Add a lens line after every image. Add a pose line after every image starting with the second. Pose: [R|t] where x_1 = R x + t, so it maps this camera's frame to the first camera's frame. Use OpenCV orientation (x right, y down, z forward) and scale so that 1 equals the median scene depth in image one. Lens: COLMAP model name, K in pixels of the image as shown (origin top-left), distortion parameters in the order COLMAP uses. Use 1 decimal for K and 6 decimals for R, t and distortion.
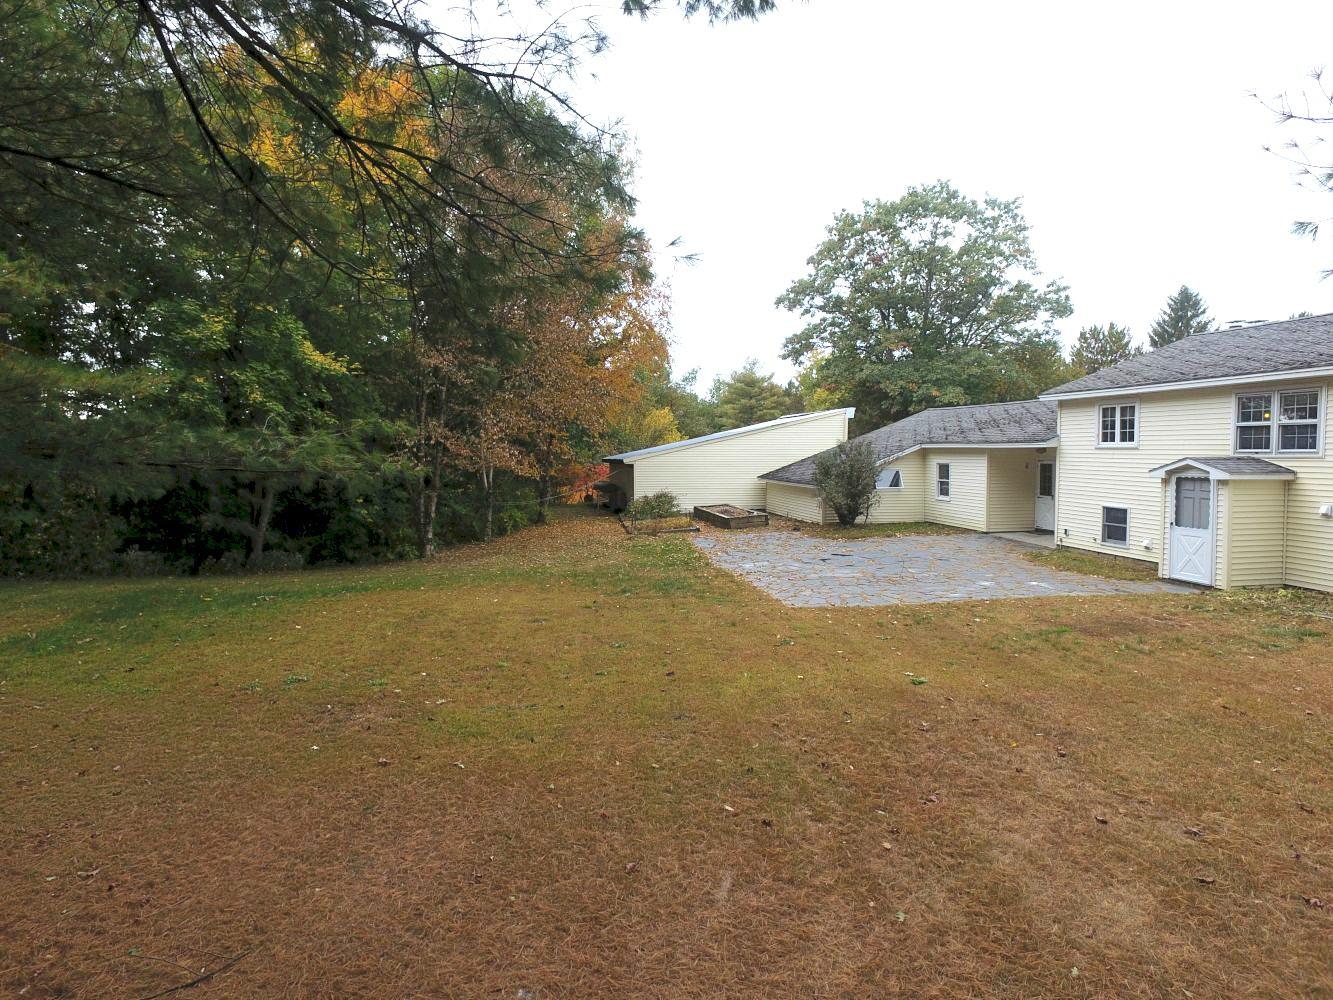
lens RADIAL K [[794.1, 0, 663.5], [0, 794.1, 468.7], [0, 0, 1]] dist [-0.018883, 0.021079]
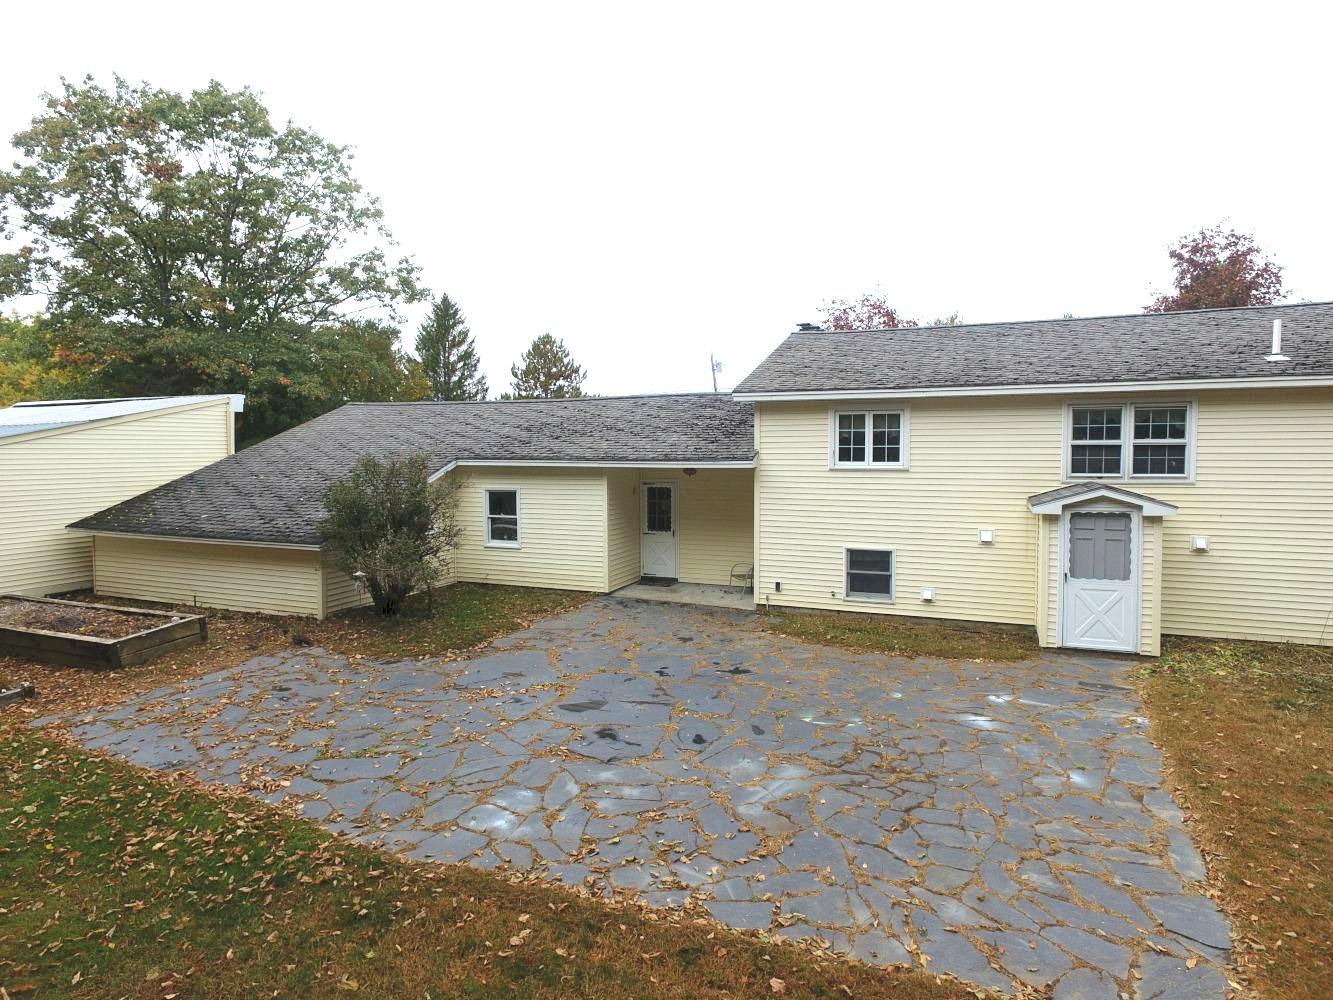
lens RADIAL K [[794.1, 0, 663.5], [0, 794.1, 468.7], [0, 0, 1]] dist [-0.018883, 0.021079]
pose [[0.539609, -0.018459, 0.841713, -0.156128], [0.020579, 0.999750, 0.008732, -0.036695], [-0.841664, 0.012609, 0.539854, 0.744320]]
